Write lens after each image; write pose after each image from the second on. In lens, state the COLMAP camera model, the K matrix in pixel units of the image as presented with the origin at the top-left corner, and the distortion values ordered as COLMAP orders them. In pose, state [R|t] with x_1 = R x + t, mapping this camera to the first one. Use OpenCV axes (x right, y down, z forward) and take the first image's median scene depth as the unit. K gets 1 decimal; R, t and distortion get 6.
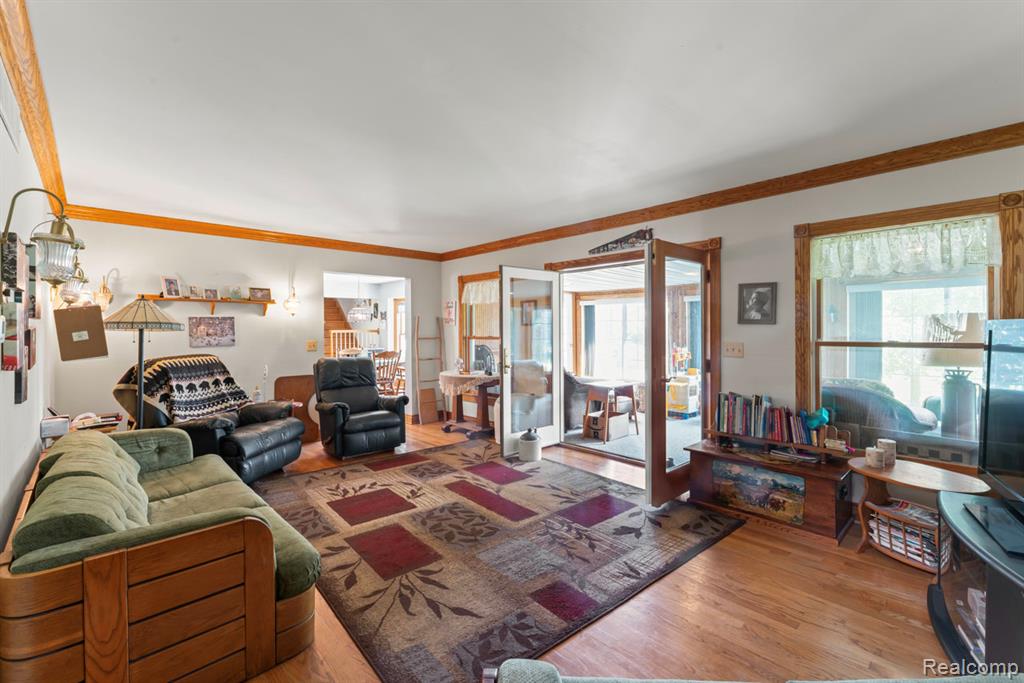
lens RADIAL K [[436.0, 0, 504.2], [0, 436.0, 332.5], [0, 0, 1]] dist [-0.001710, 0.000008]
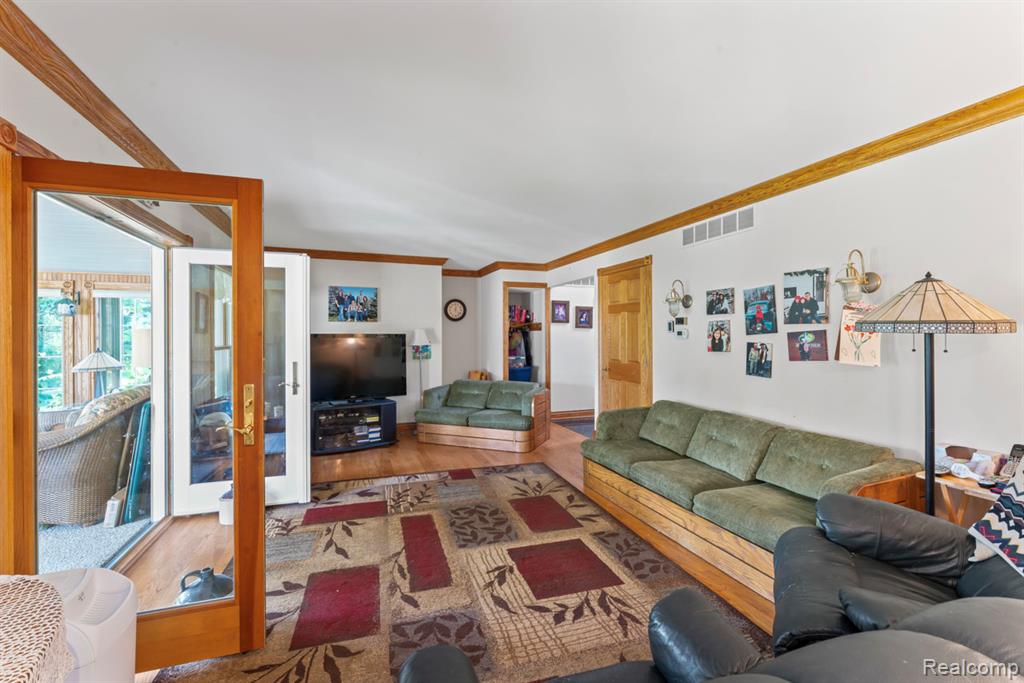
lens RADIAL K [[436.0, 0, 503.9], [0, 436.0, 337.1], [0, 0, 1]] dist [-0.001710, 0.000008]
pose [[-0.920573, 0.007853, 0.390491, -0.553527], [0.011633, 0.999906, 0.007316, -0.011107], [-0.390397, 0.011278, -0.920578, 1.870444]]
